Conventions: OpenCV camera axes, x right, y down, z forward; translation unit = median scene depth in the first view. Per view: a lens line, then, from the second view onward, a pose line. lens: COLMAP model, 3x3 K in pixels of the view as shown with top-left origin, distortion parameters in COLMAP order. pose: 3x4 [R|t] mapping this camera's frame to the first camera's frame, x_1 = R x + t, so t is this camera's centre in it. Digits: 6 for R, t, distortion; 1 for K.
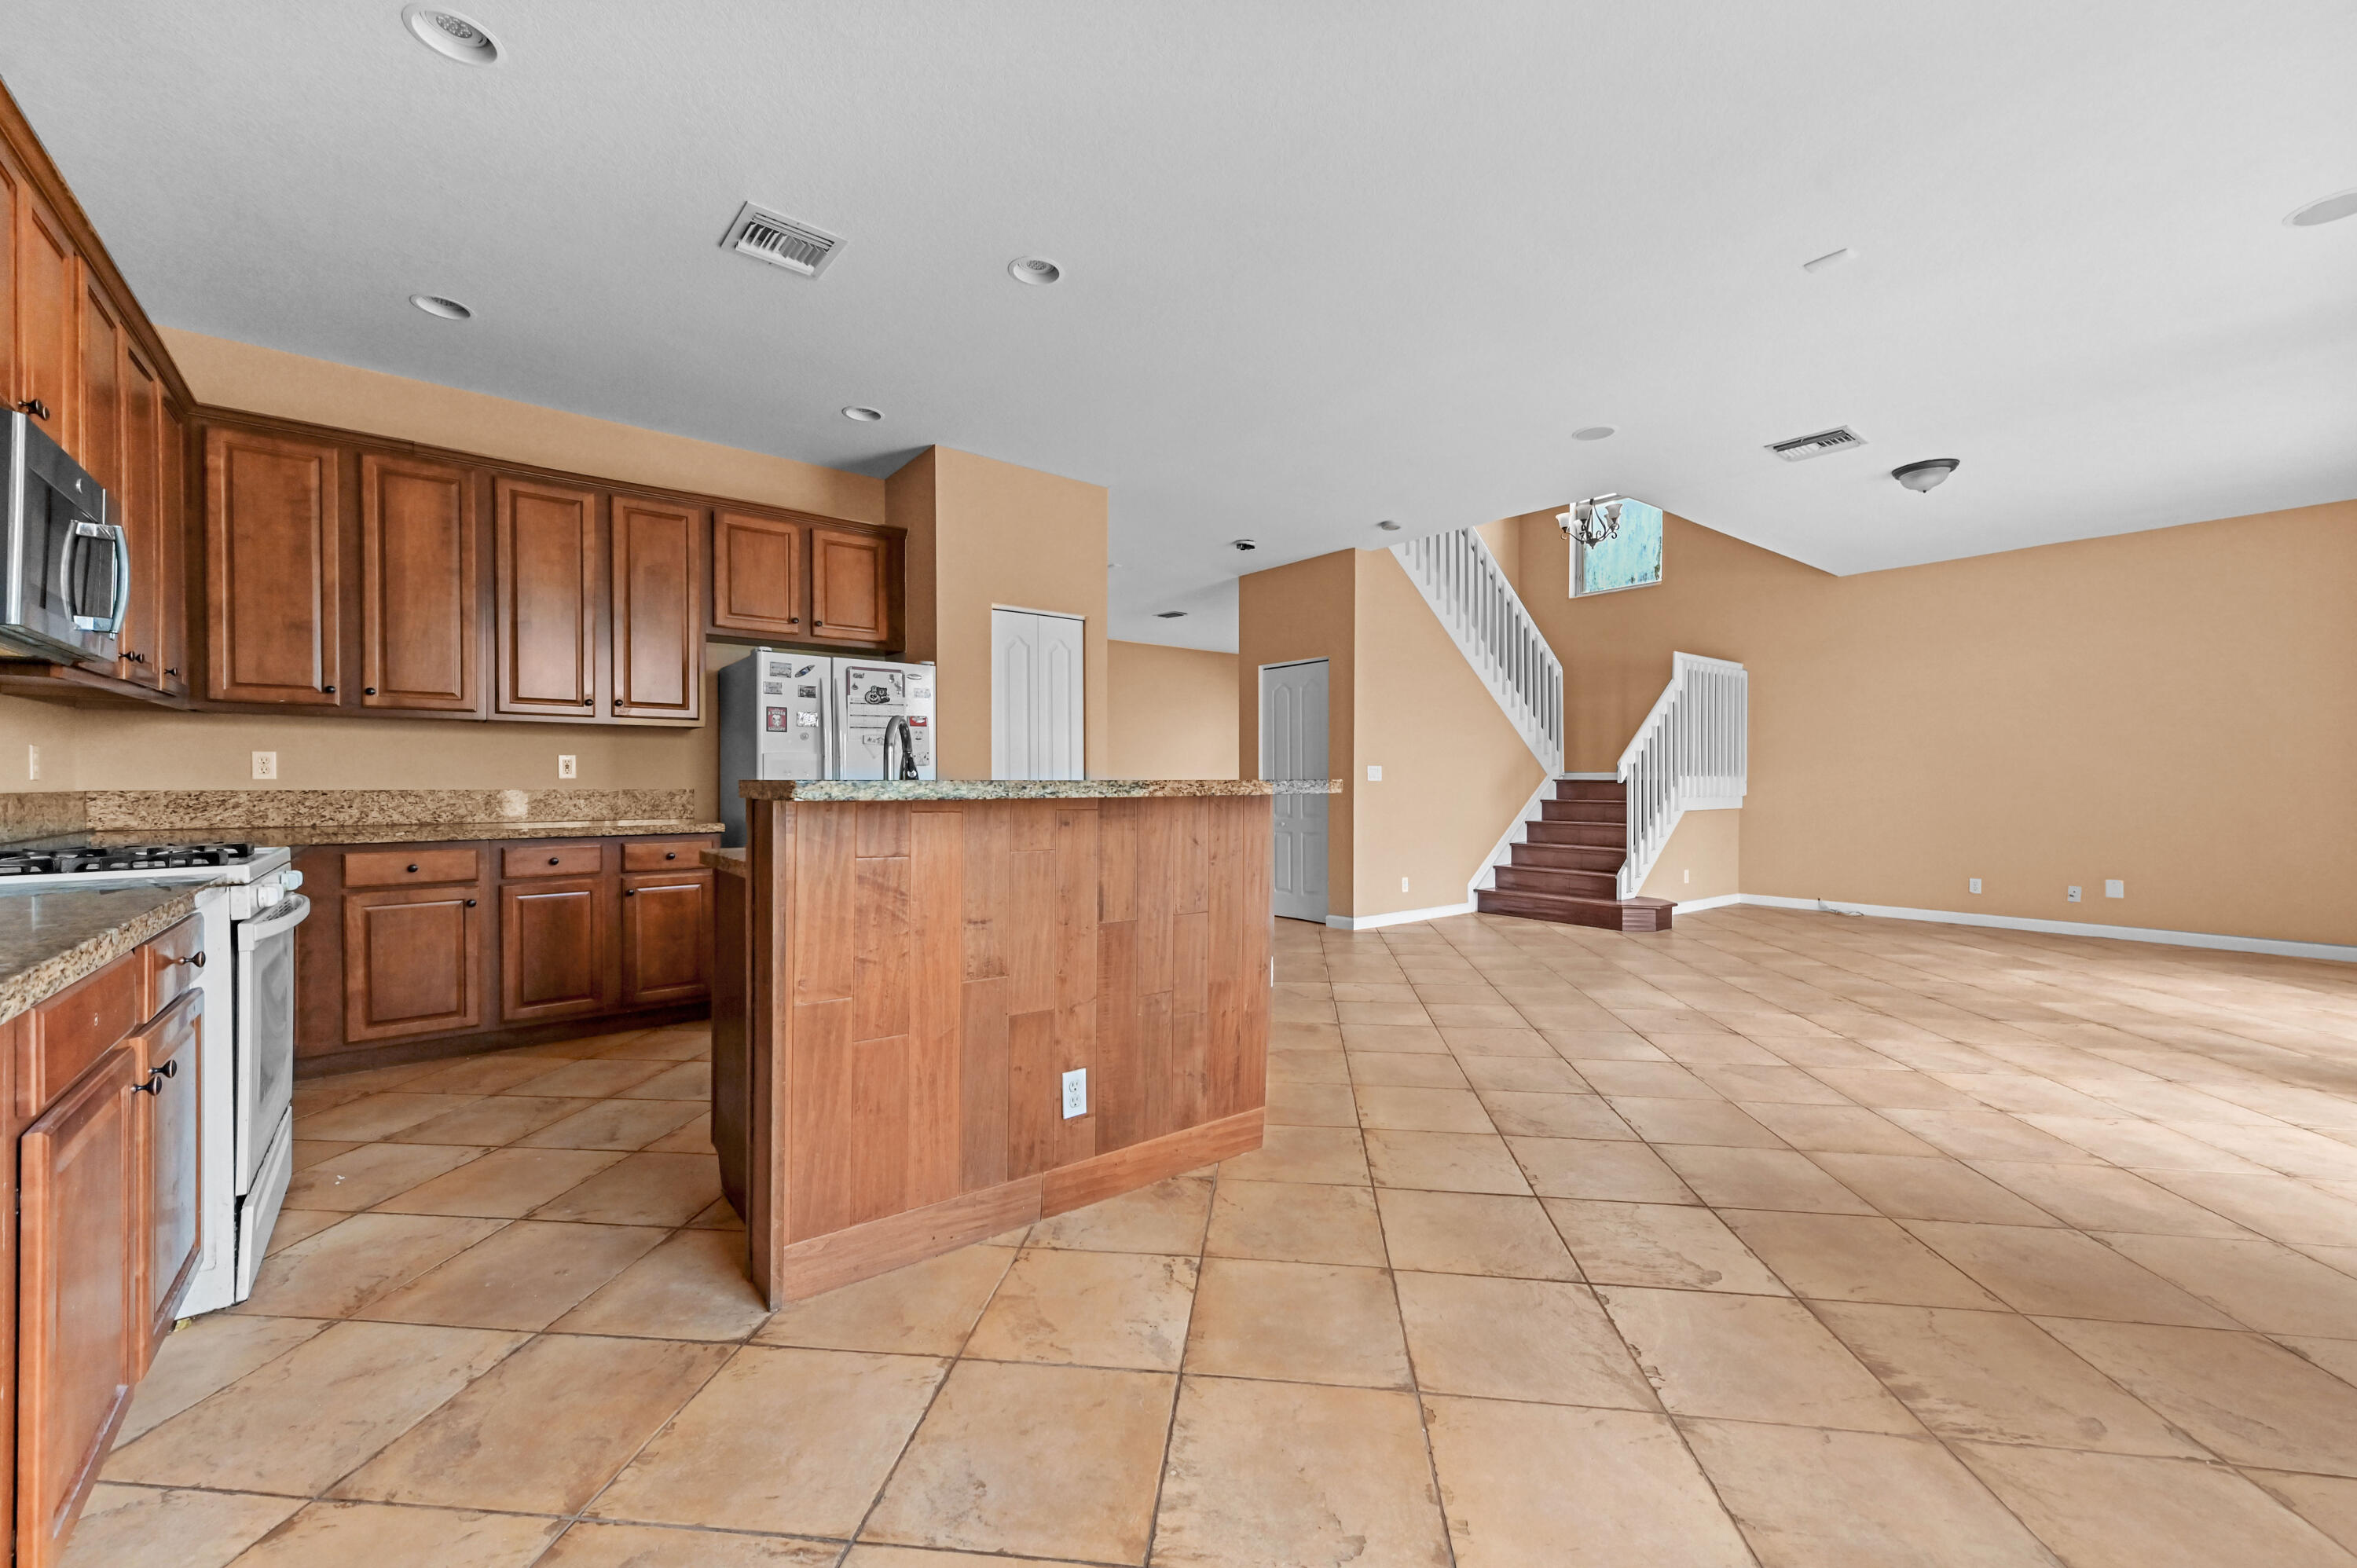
lens RADIAL K [[935.5, 0, 1190.2], [0, 935.5, 787.9], [0, 0, 1]] dist [0.006644, 0.002247]
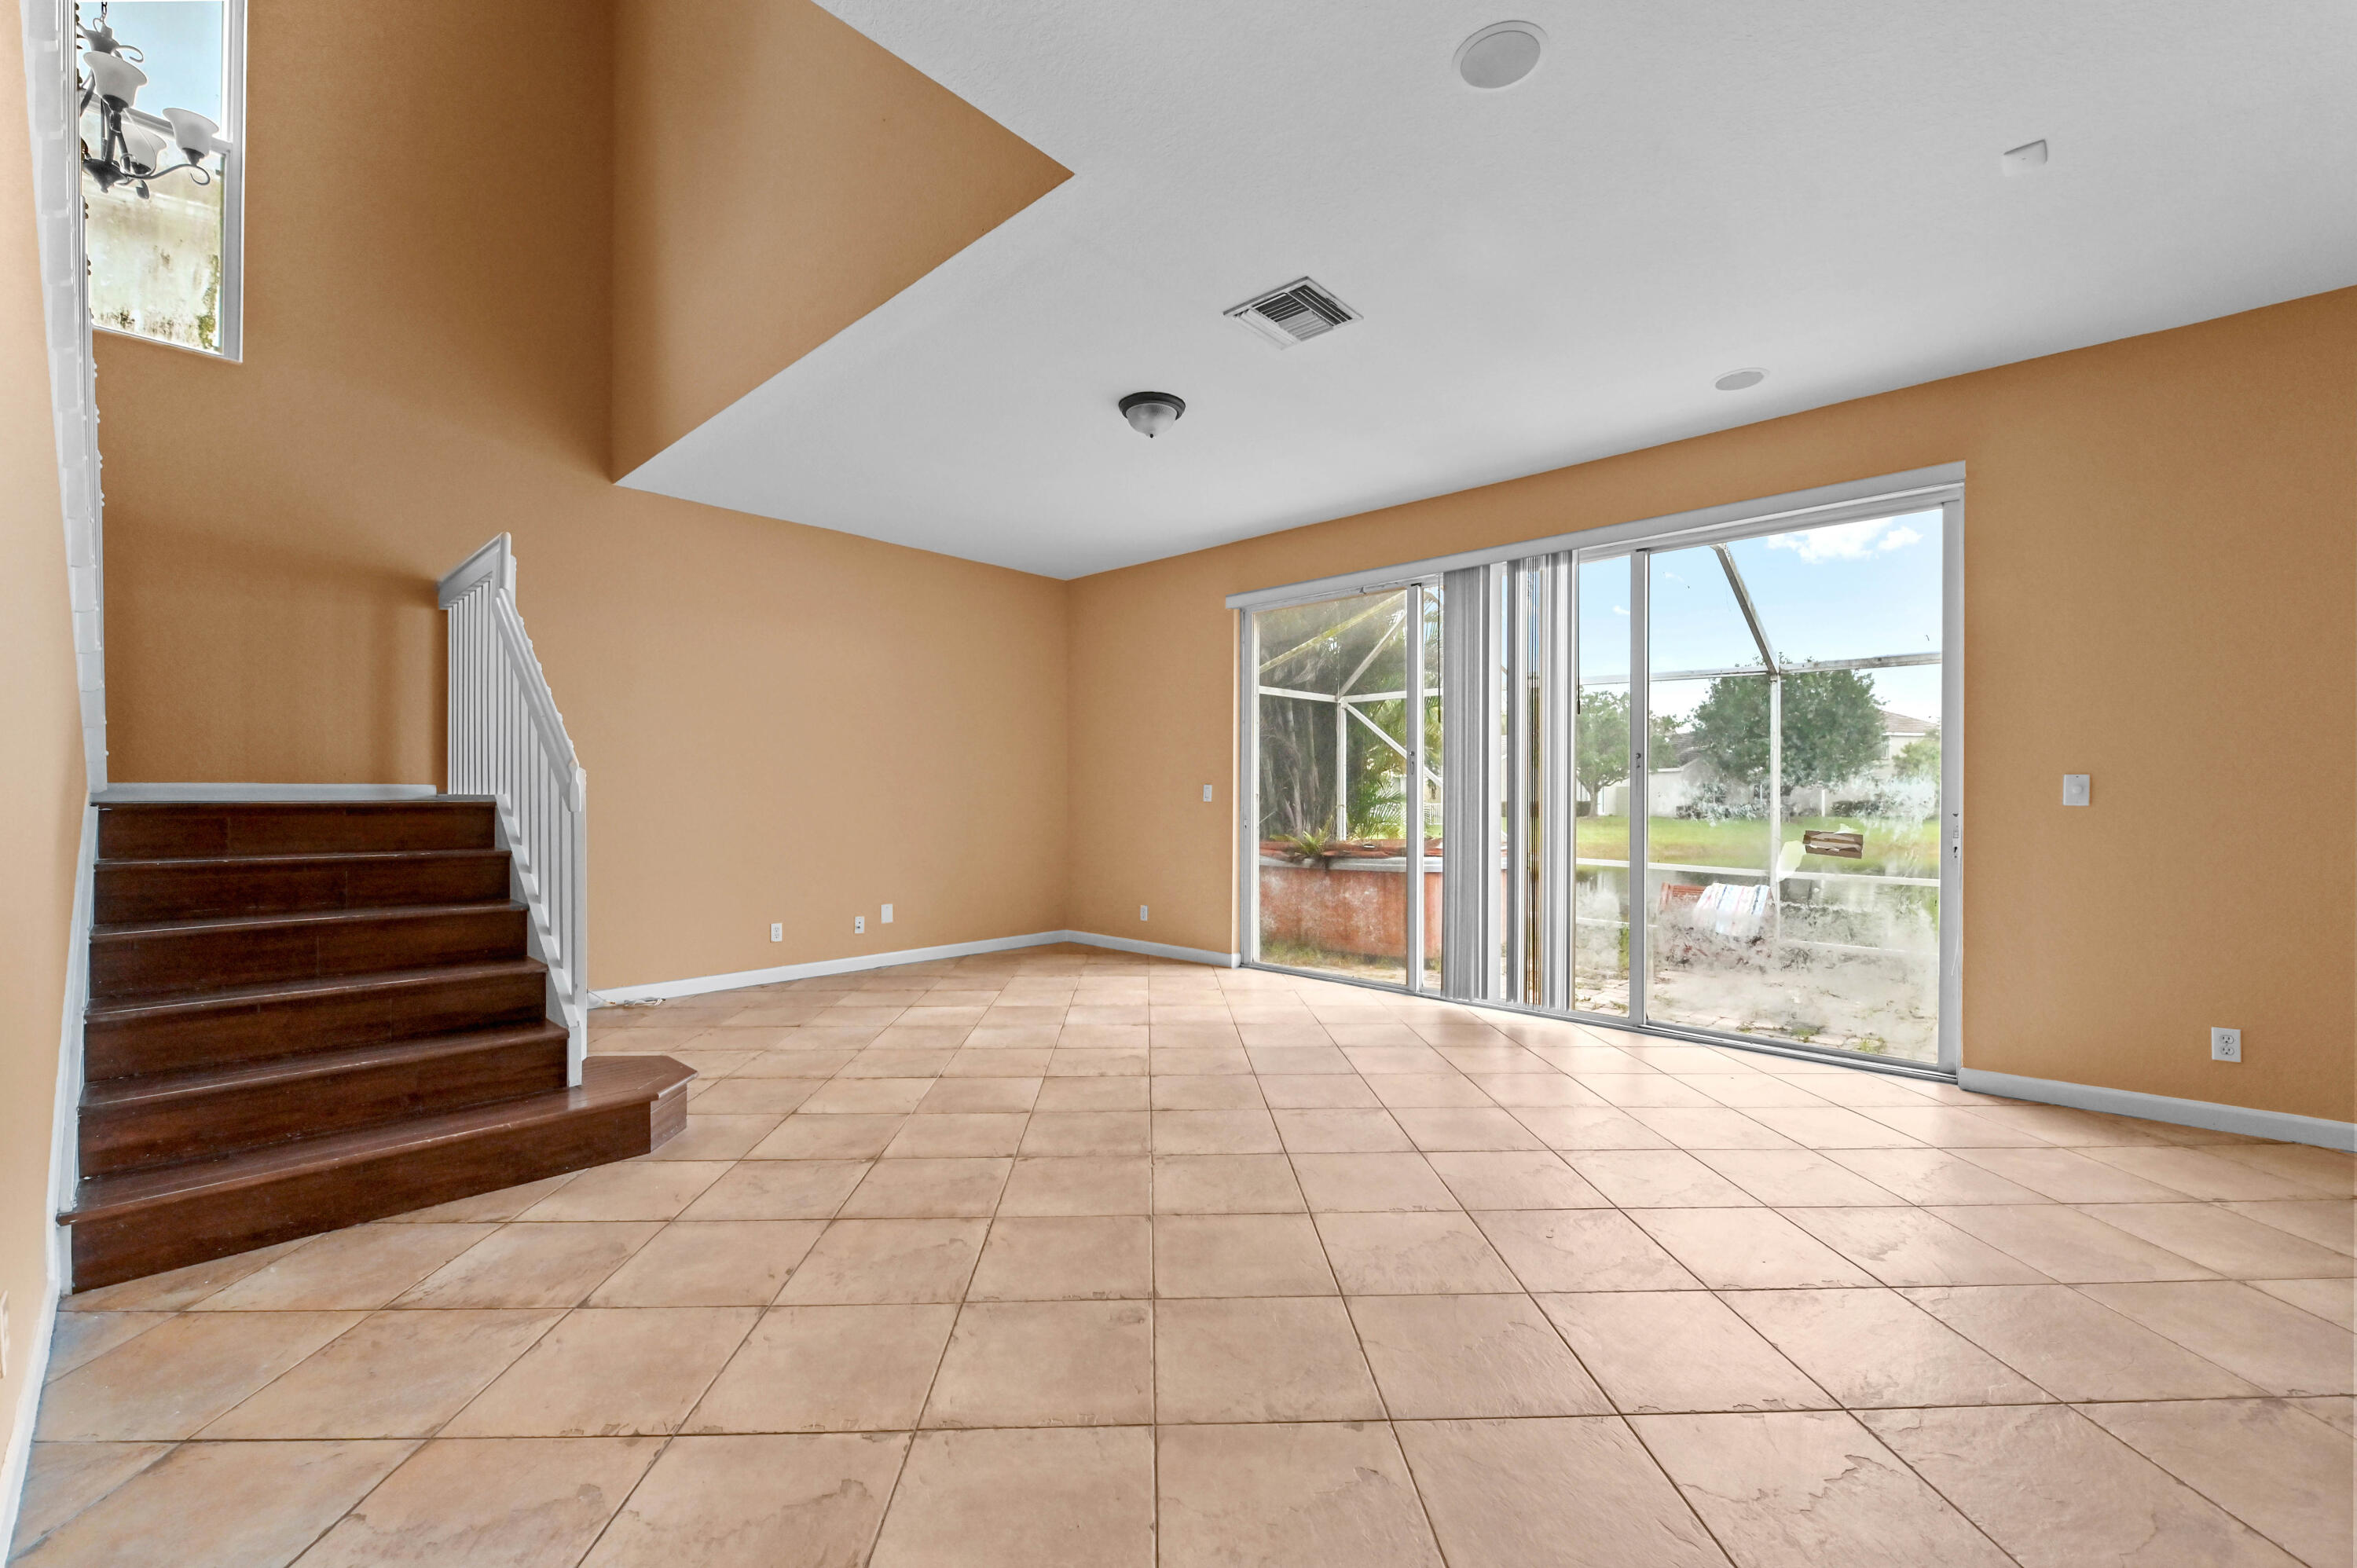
lens RADIAL K [[935.5, 0, 1174.3], [0, 935.5, 803.0], [0, 0, 1]] dist [0.006644, 0.002247]
pose [[-0.138313, -0.009361, 0.990344, -0.009565], [0.007455, 0.999917, 0.010493, -0.020363], [-0.990360, 0.008834, -0.138232, 1.387290]]
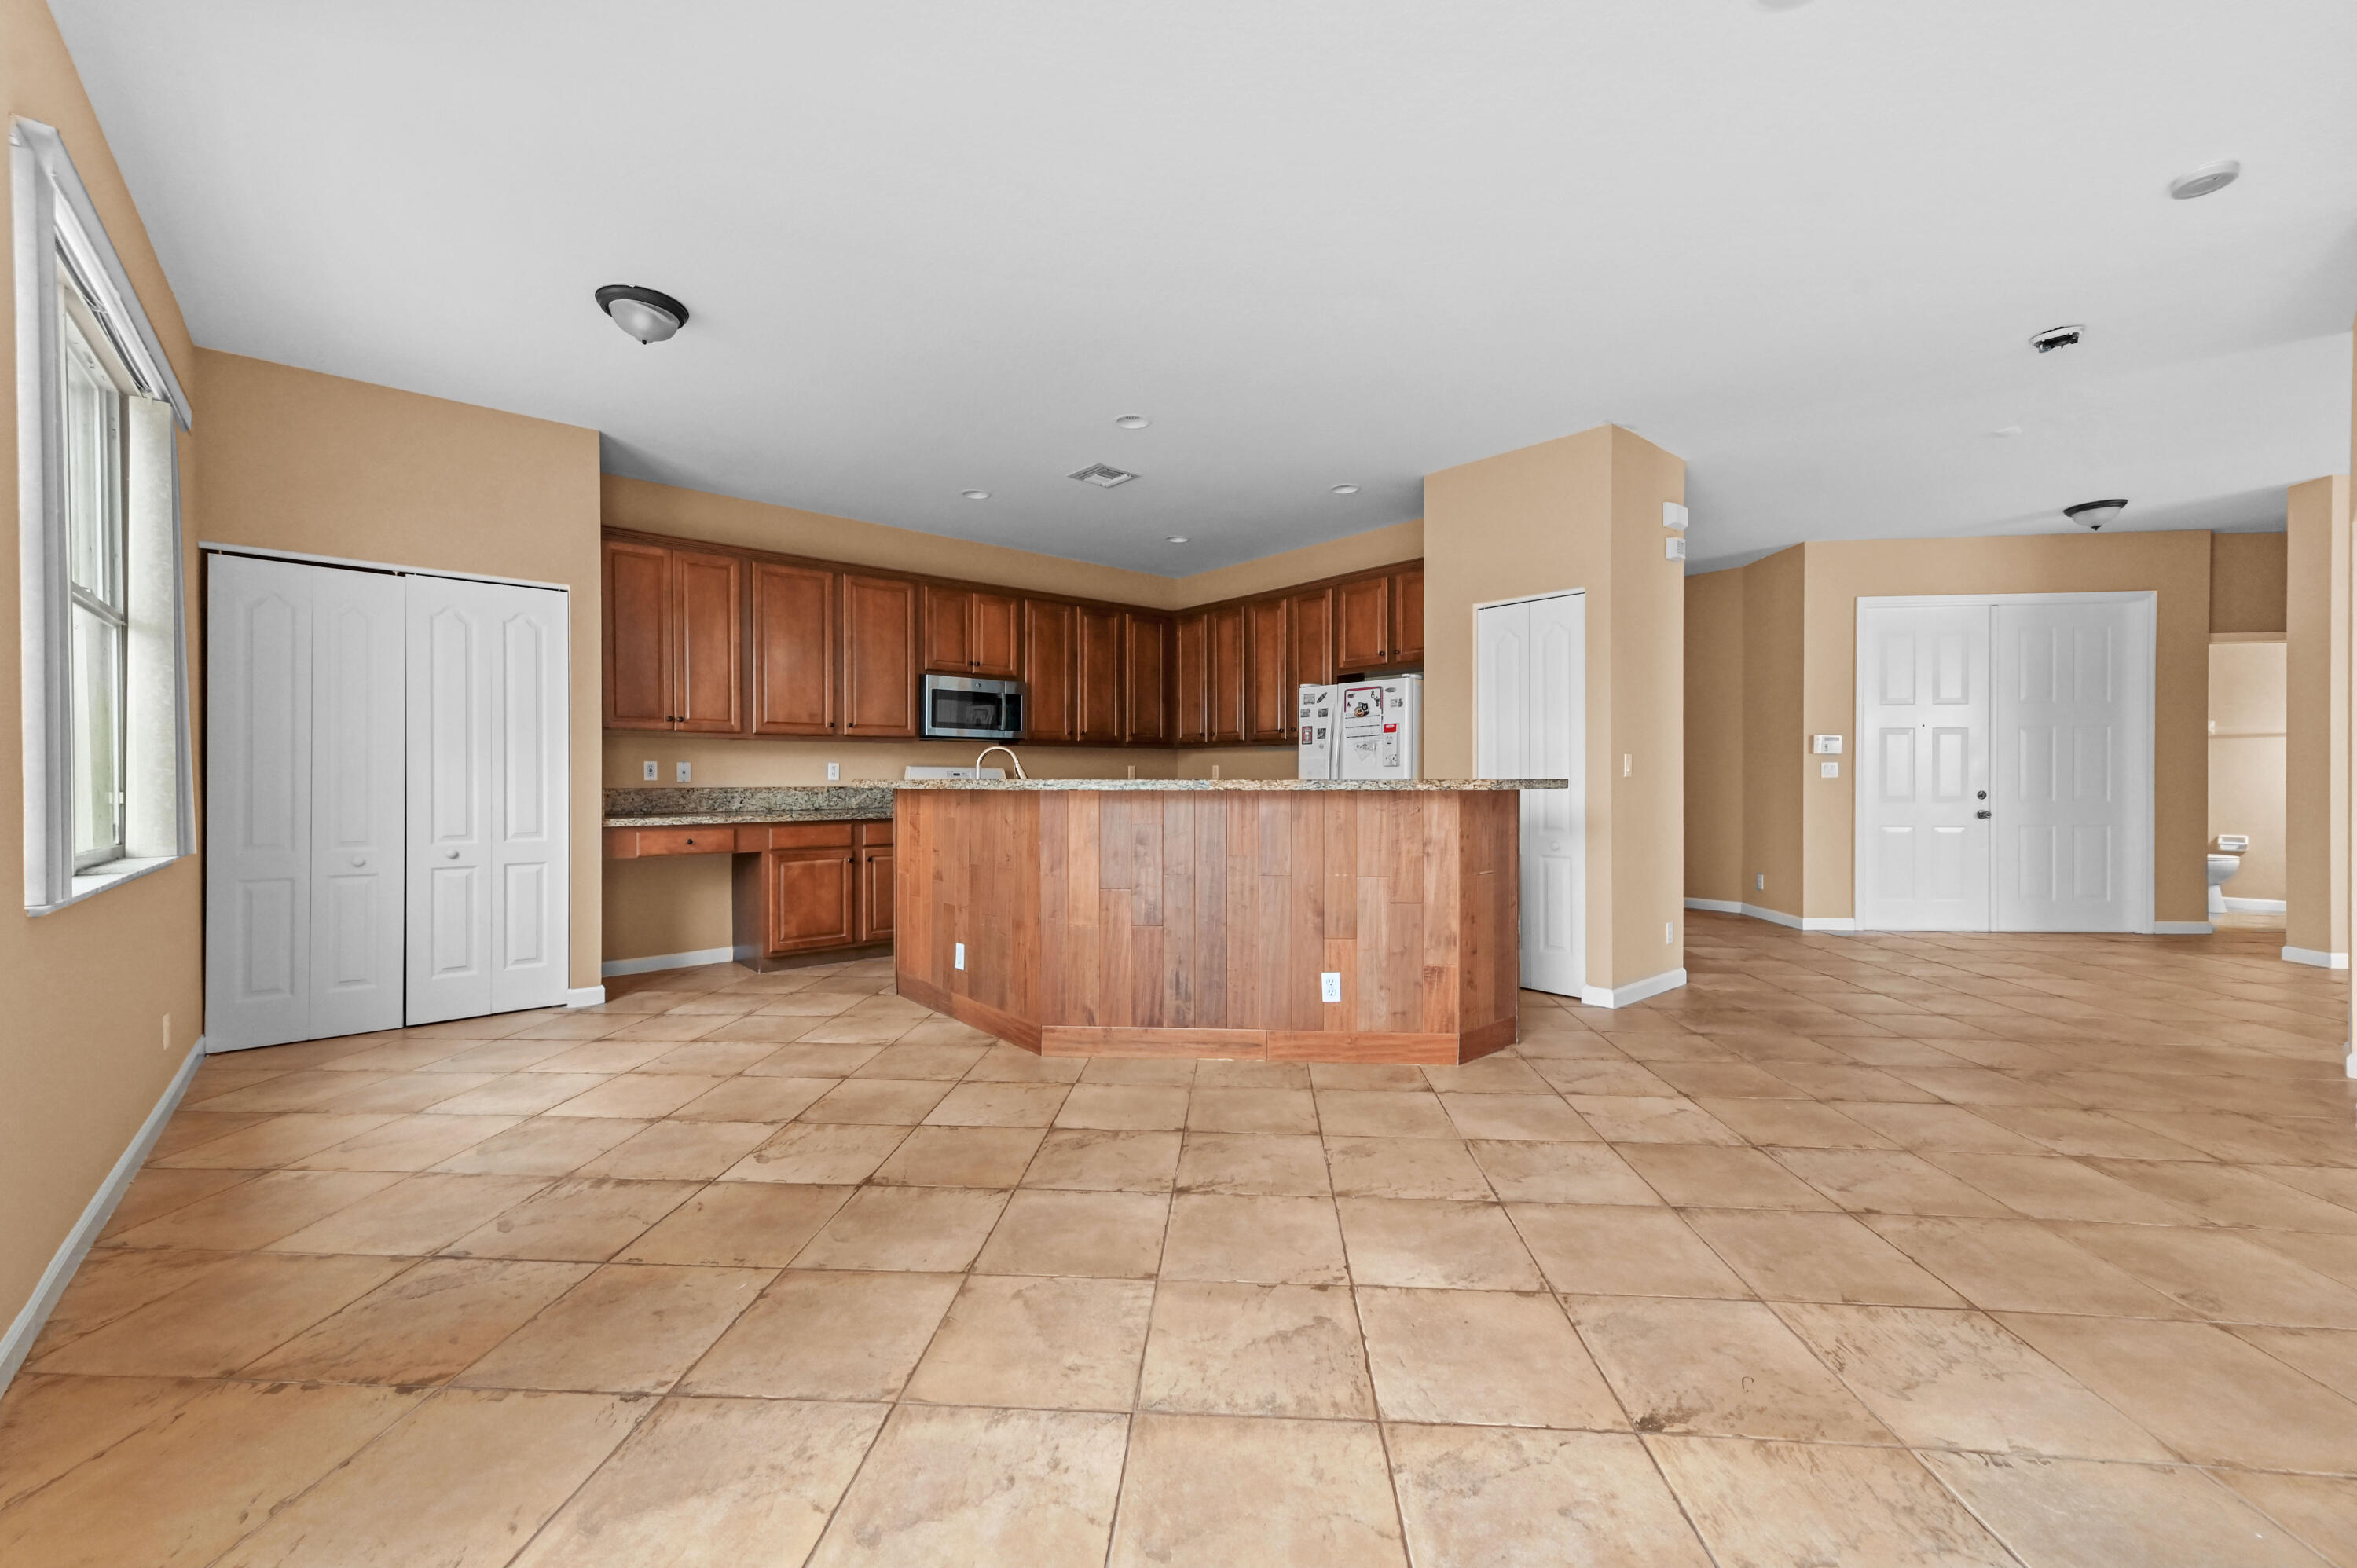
lens RADIAL K [[935.5, 0, 1162.0], [0, 935.5, 772.5], [0, 0, 1]] dist [0.006644, 0.002247]
pose [[0.025538, -0.010944, -0.999614, 0.974925], [-0.006445, 0.999917, -0.011112, -0.002003], [0.999653, 0.006726, 0.025465, 0.790031]]
